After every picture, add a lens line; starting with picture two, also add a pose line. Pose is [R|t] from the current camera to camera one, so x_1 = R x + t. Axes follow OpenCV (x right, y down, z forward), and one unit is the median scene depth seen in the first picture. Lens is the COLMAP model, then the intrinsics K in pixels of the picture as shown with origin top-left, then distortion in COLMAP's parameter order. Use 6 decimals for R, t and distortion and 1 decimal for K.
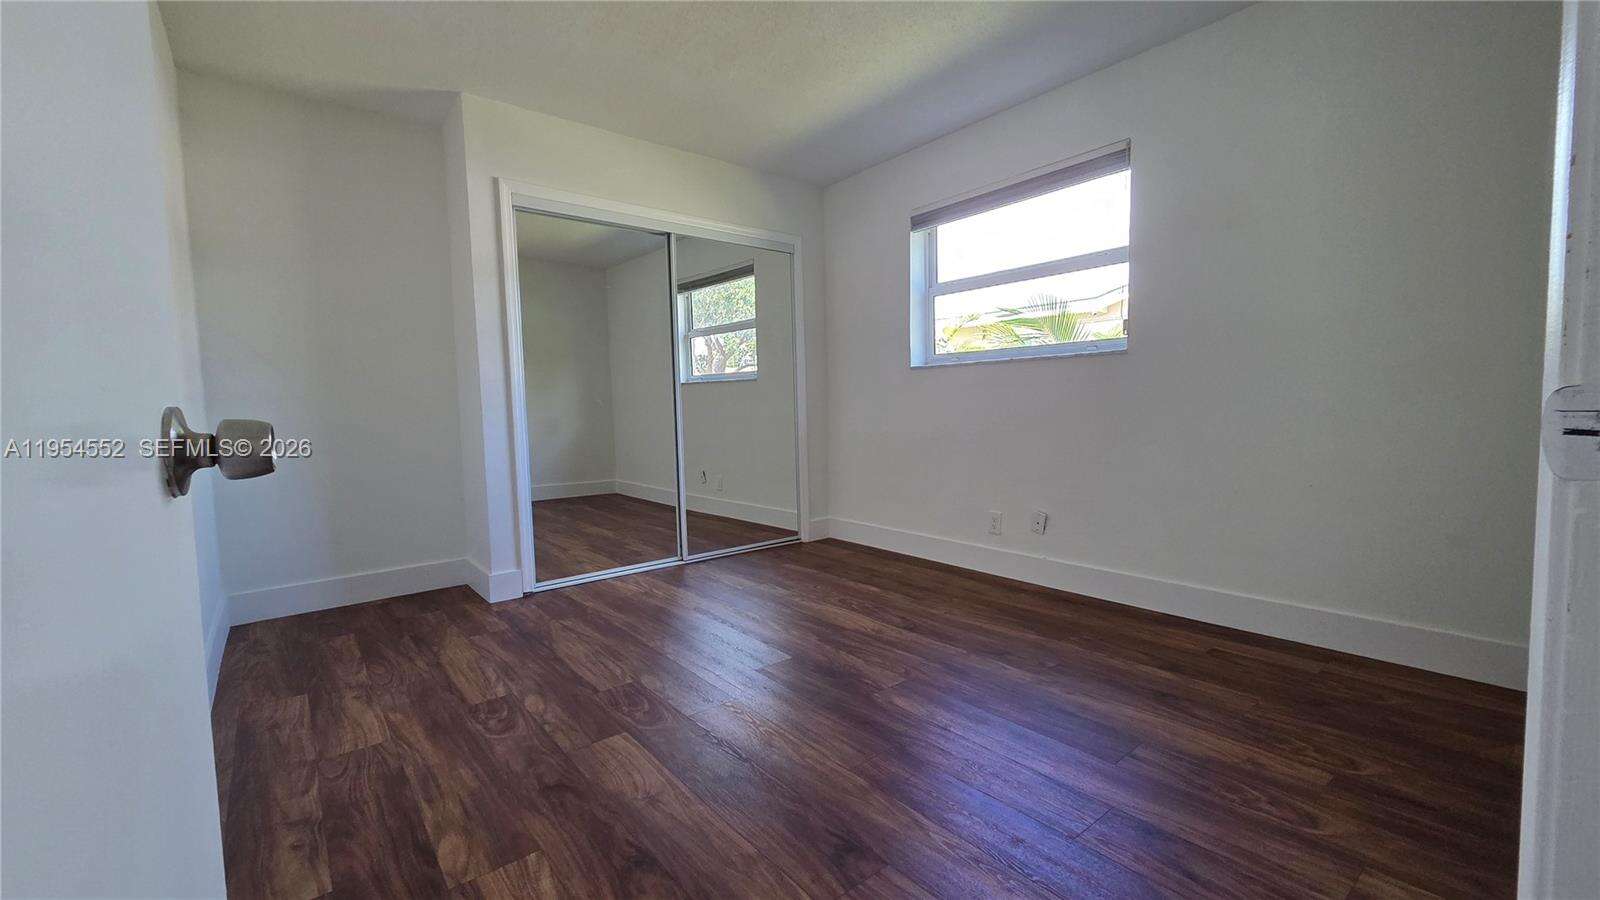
lens RADIAL K [[657.8, 0, 801.5], [0, 657.8, 442.9], [0, 0, 1]] dist [0.004327, -0.000095]
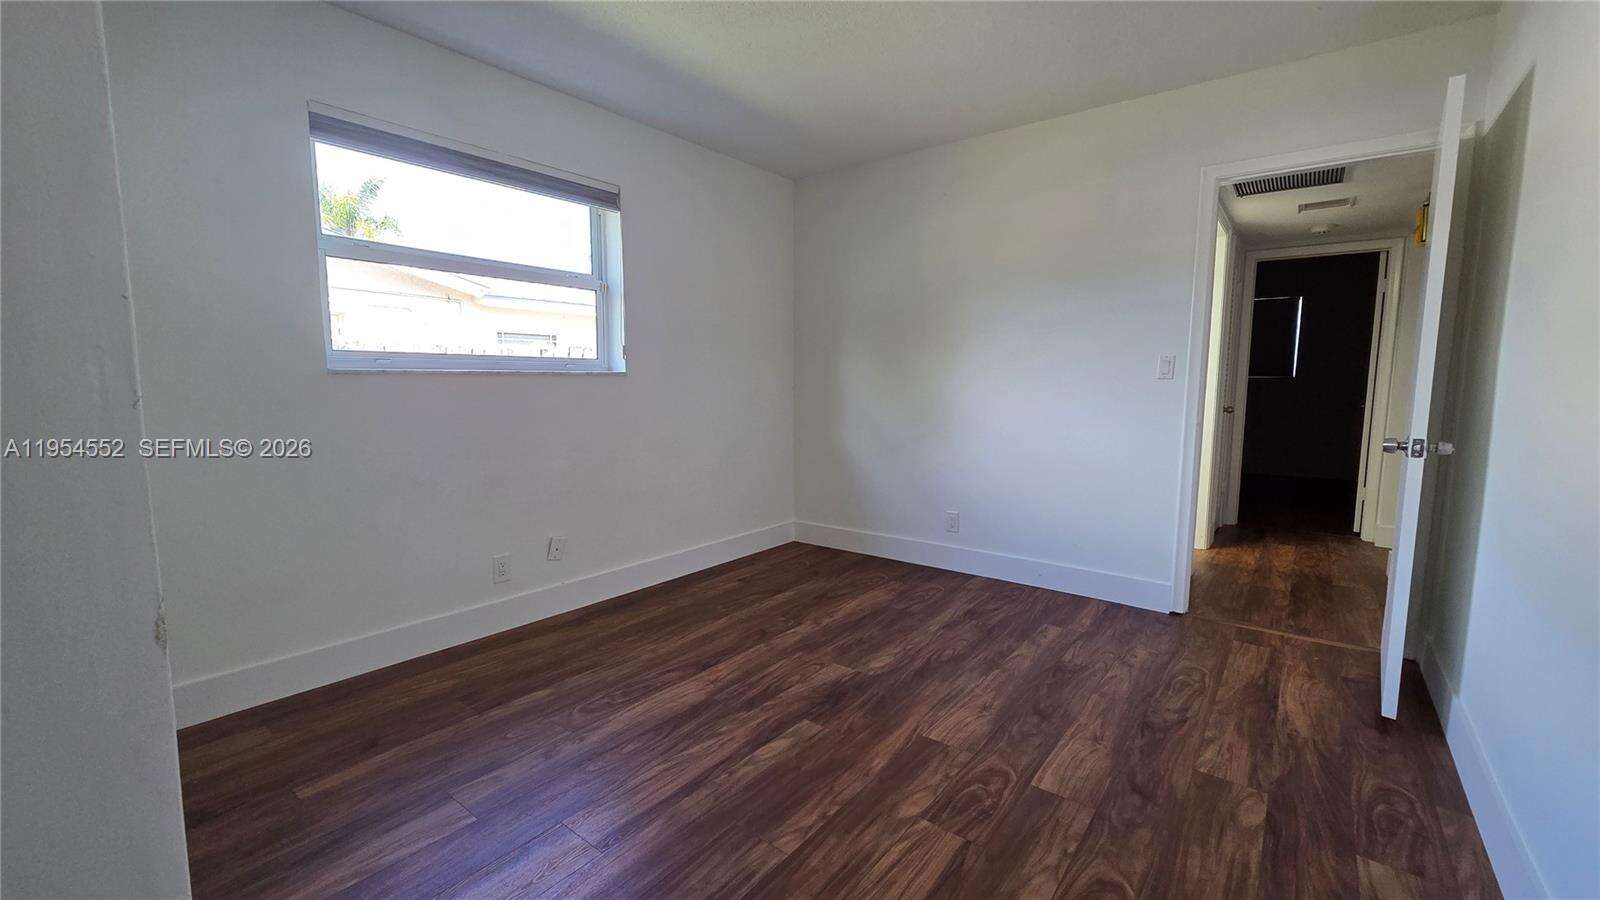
lens RADIAL K [[657.8, 0, 798.8], [0, 657.8, 458.1], [0, 0, 1]] dist [0.004327, -0.000095]
pose [[-0.234184, -0.096507, 0.967391, -0.847493], [0.058778, 0.991835, 0.113175, -0.129129], [-0.970414, 0.083365, -0.226599, 1.188312]]
